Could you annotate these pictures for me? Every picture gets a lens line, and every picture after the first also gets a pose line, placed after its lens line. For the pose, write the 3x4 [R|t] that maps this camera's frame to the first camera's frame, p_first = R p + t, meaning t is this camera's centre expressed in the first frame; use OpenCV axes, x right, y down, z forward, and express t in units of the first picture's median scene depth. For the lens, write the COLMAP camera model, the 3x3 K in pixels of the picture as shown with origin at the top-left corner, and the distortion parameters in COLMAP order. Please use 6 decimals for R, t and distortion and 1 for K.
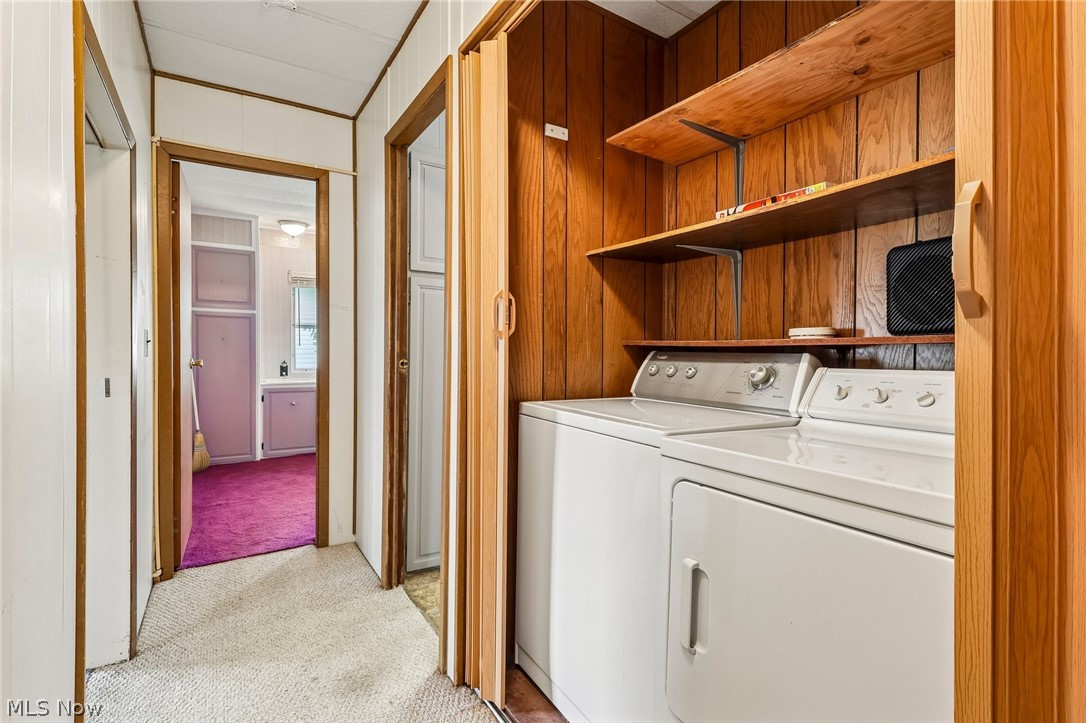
lens RADIAL K [[502.7, 0, 536.6], [0, 502.7, 357.6], [0, 0, 1]] dist [-0.004491, 0.001999]
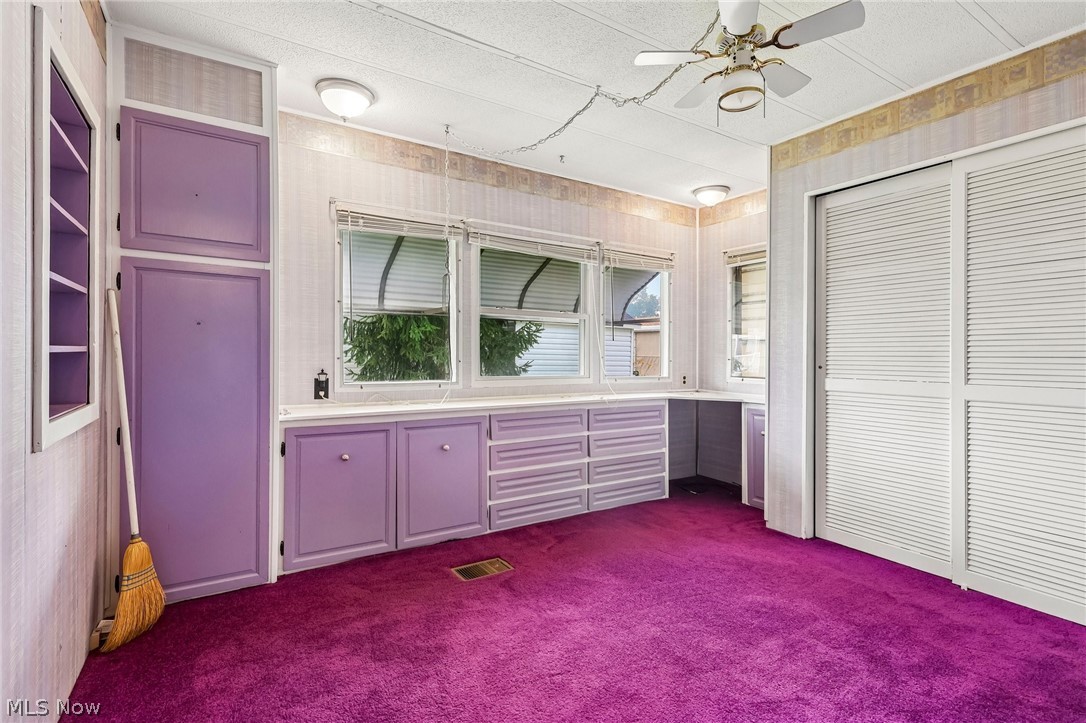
lens RADIAL K [[502.7, 0, 532.1], [0, 502.7, 356.3], [0, 0, 1]] dist [-0.004491, 0.001999]
pose [[0.999791, -0.000553, -0.020460, -0.302801], [0.000324, 0.999937, -0.011176, -0.001747], [0.020464, 0.011167, 0.999728, 0.533560]]
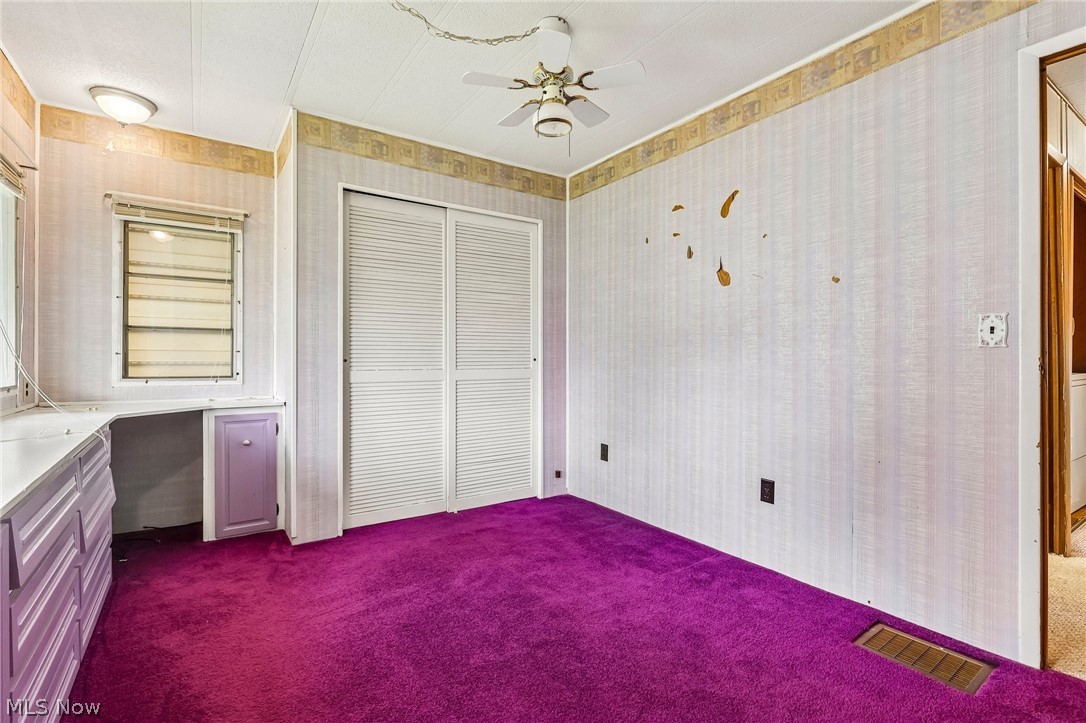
lens RADIAL K [[502.7, 0, 533.5], [0, 502.7, 354.2], [0, 0, 1]] dist [-0.004491, 0.001999]
pose [[-0.028011, -0.005041, 0.999595, -0.688604], [0.009915, 0.999937, 0.005321, -0.004328], [-0.999558, 0.010060, -0.027959, 1.081898]]
